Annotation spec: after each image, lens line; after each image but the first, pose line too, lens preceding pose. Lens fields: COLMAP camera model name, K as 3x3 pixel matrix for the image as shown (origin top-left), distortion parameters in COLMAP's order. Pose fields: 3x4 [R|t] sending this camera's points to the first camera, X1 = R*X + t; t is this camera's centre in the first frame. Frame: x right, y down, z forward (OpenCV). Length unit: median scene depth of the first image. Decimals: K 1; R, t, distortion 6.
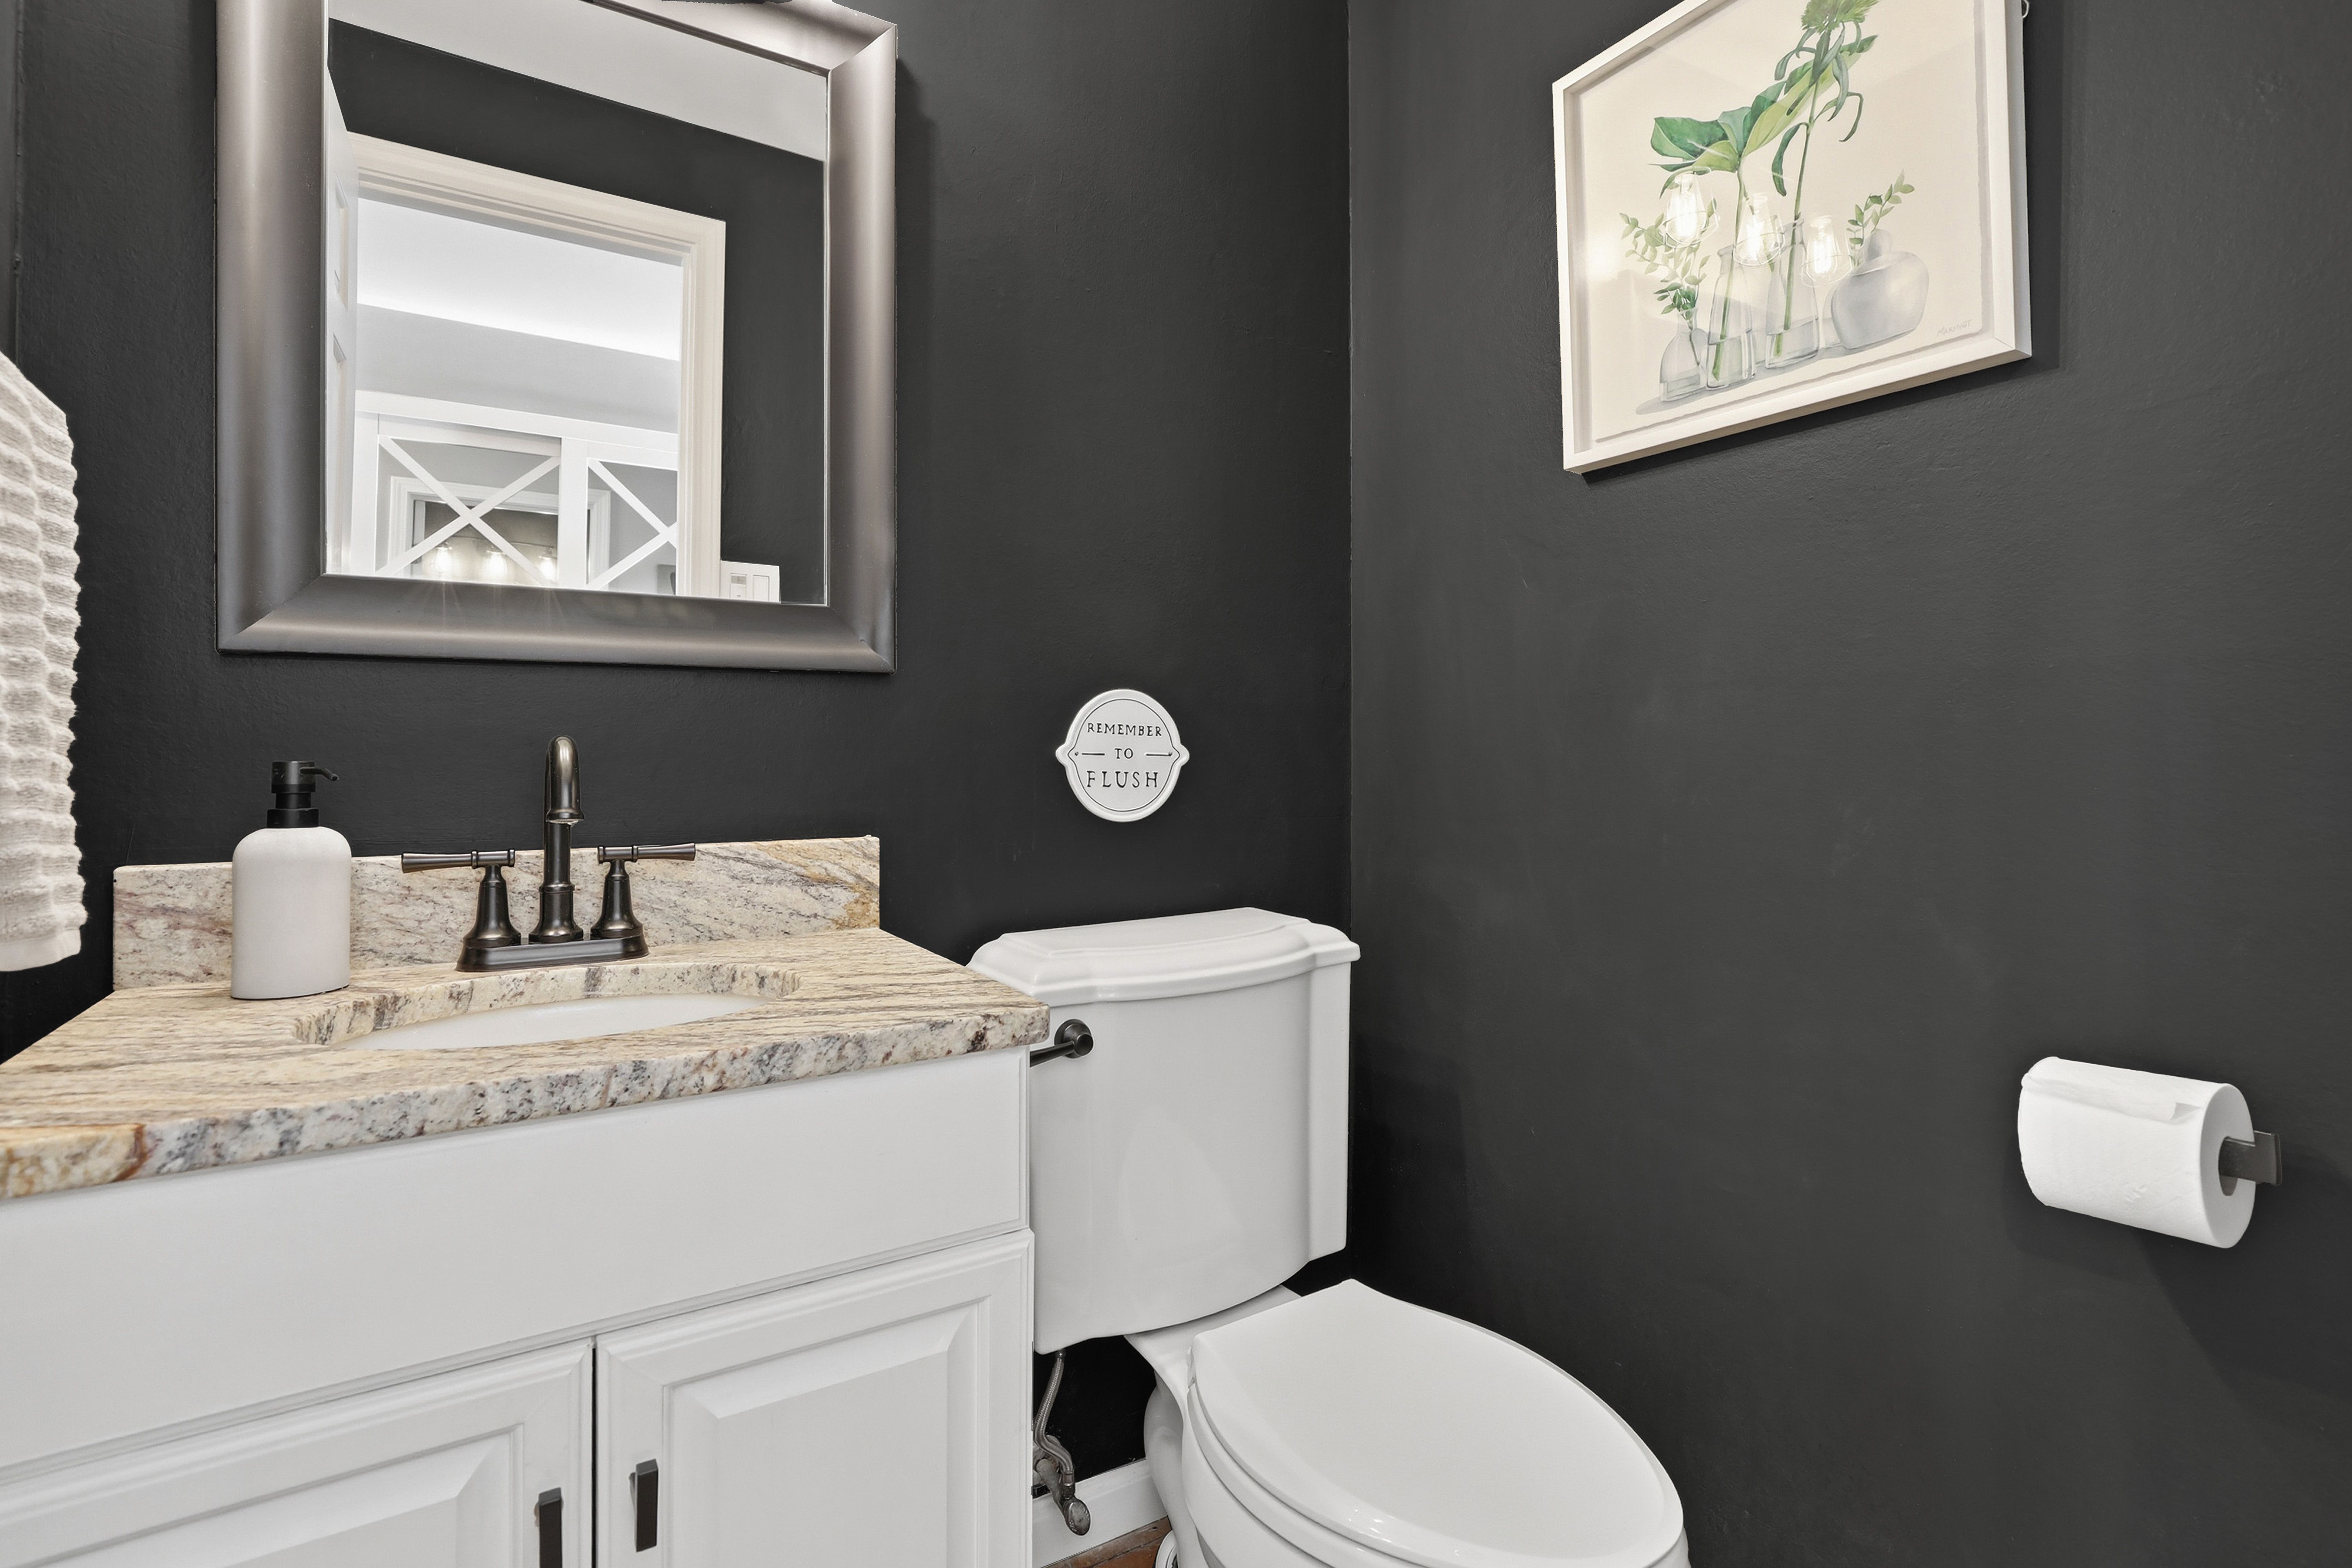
lens RADIAL K [[1089.8, 0, 1176.0], [0, 1089.8, 783.5], [0, 0, 1]] dist [-0.014862, 0.003028]
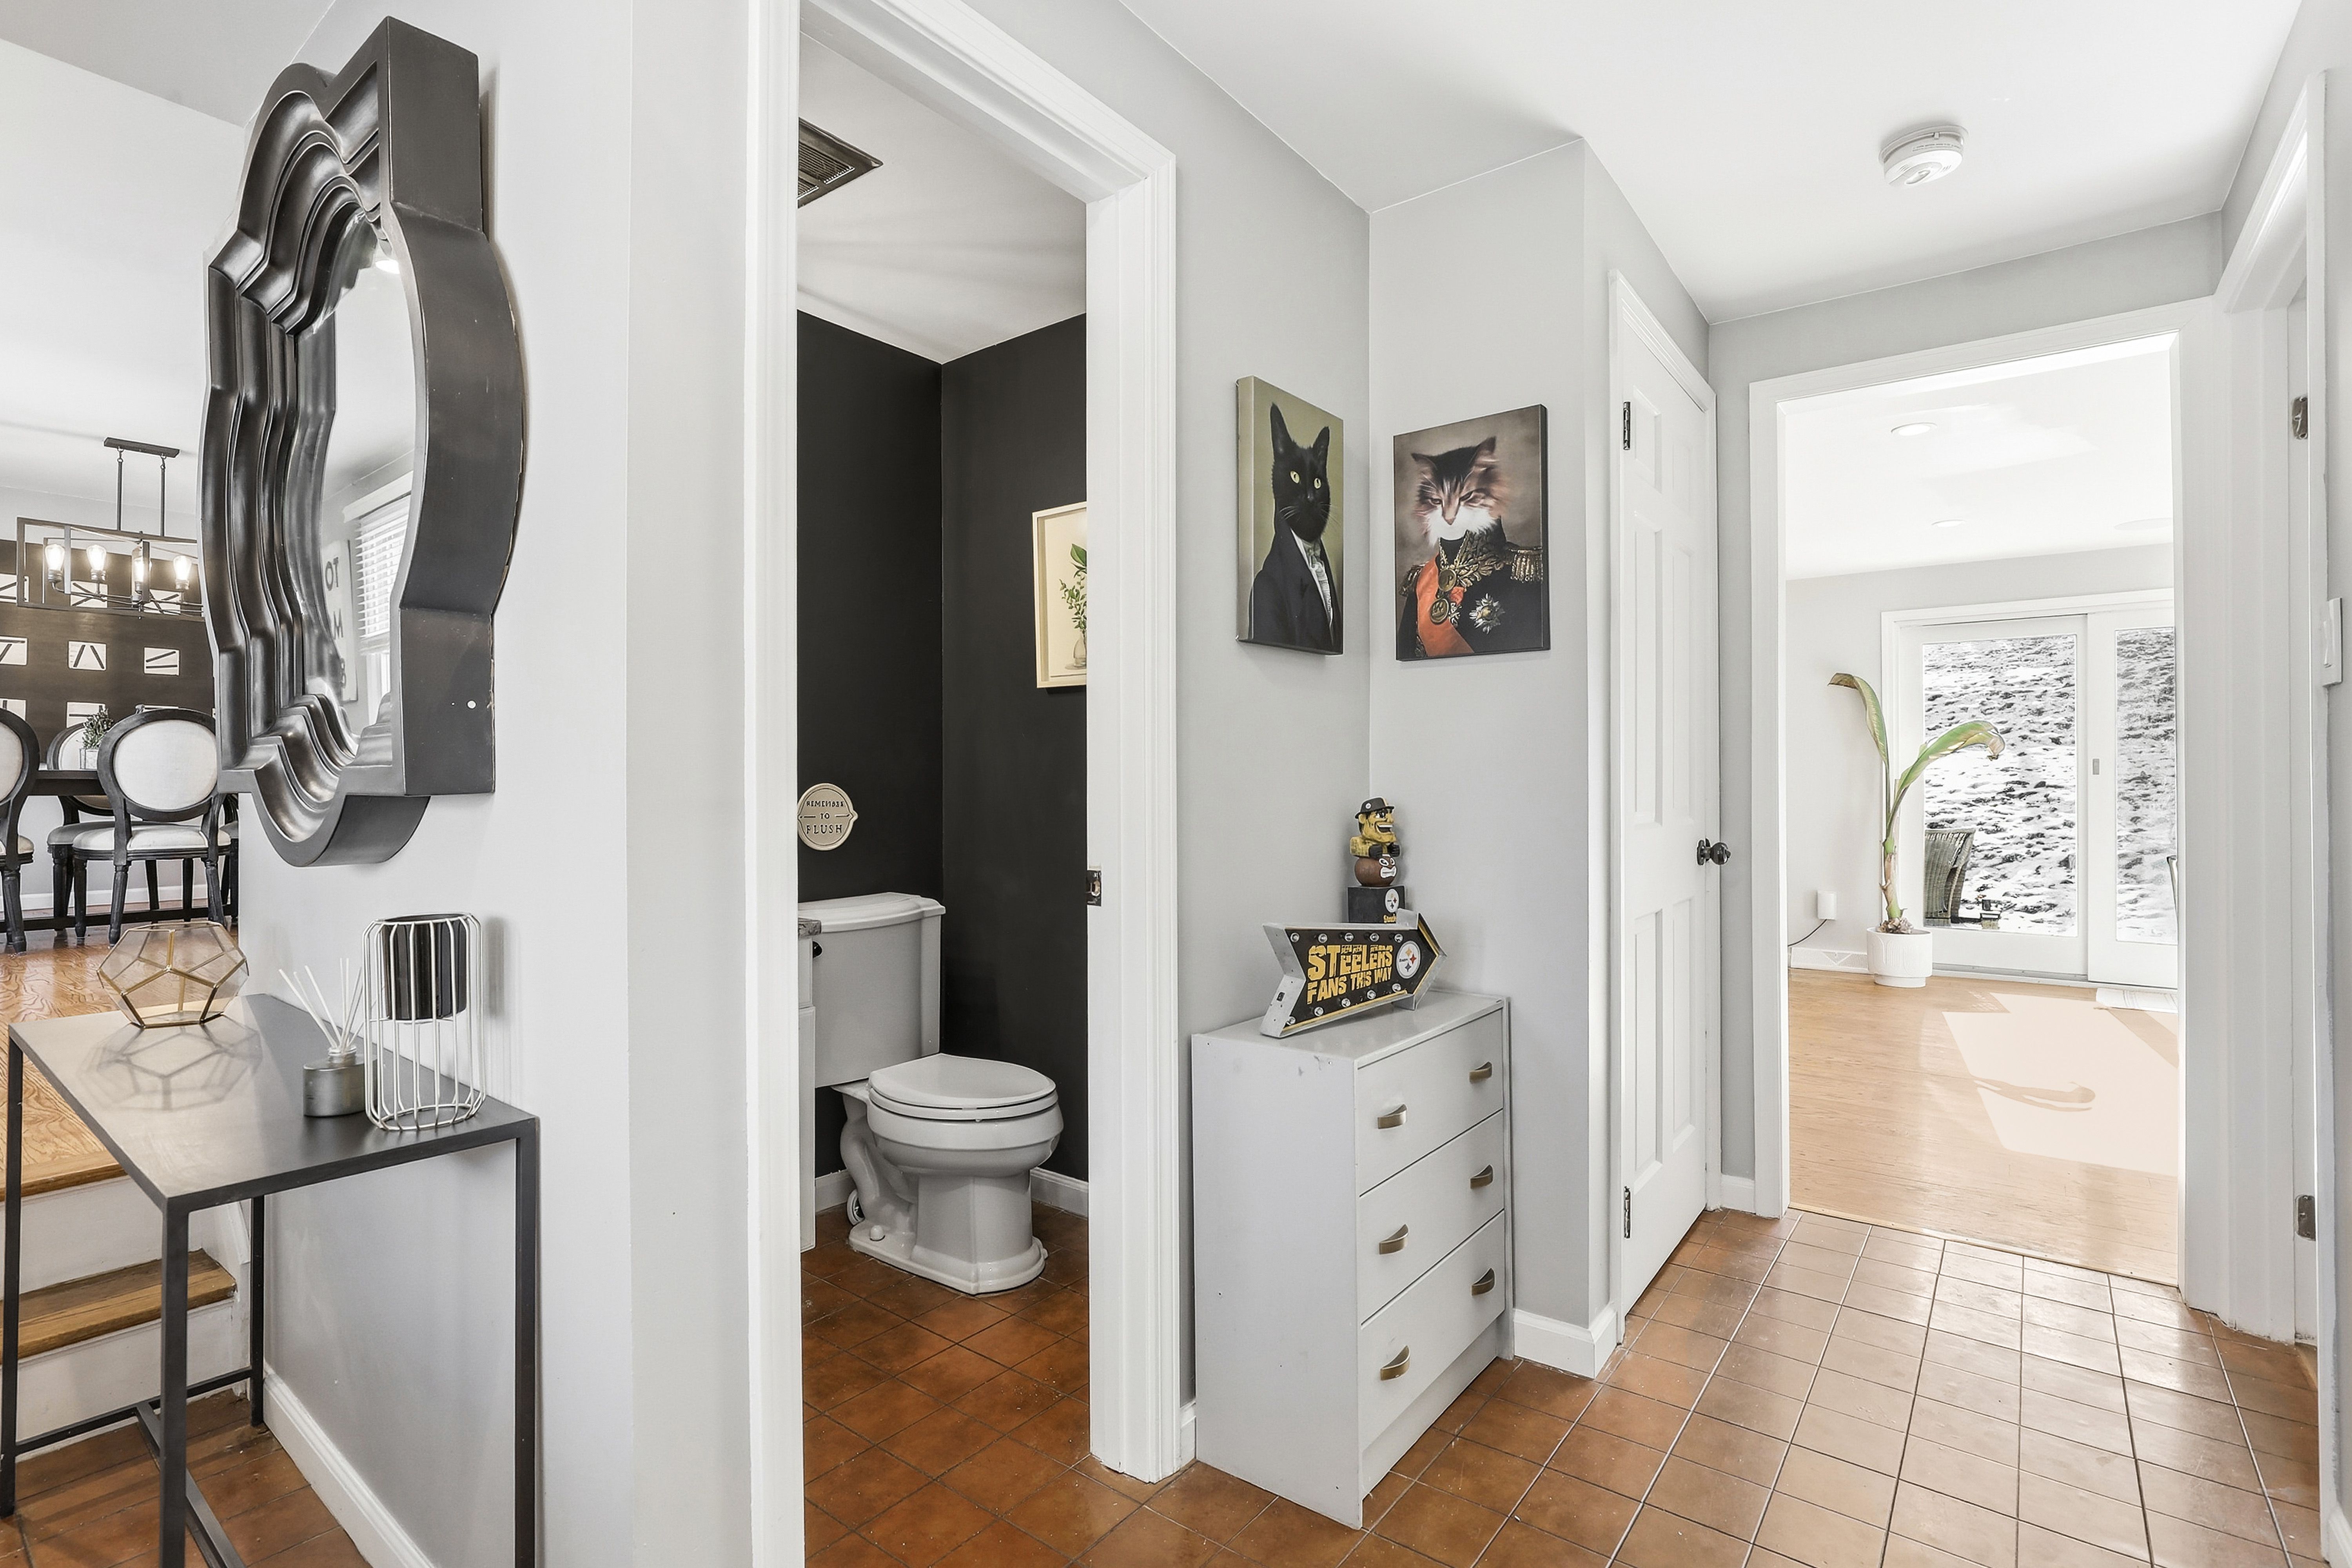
lens RADIAL K [[1089.8, 0, 1203.9], [0, 1089.8, 770.4], [0, 0, 1]] dist [-0.014862, 0.003028]
pose [[0.932014, -0.004175, 0.362399, -0.124079], [0.001997, 0.999978, 0.006383, -0.124832], [-0.362418, -0.005226, 0.932001, -1.116941]]
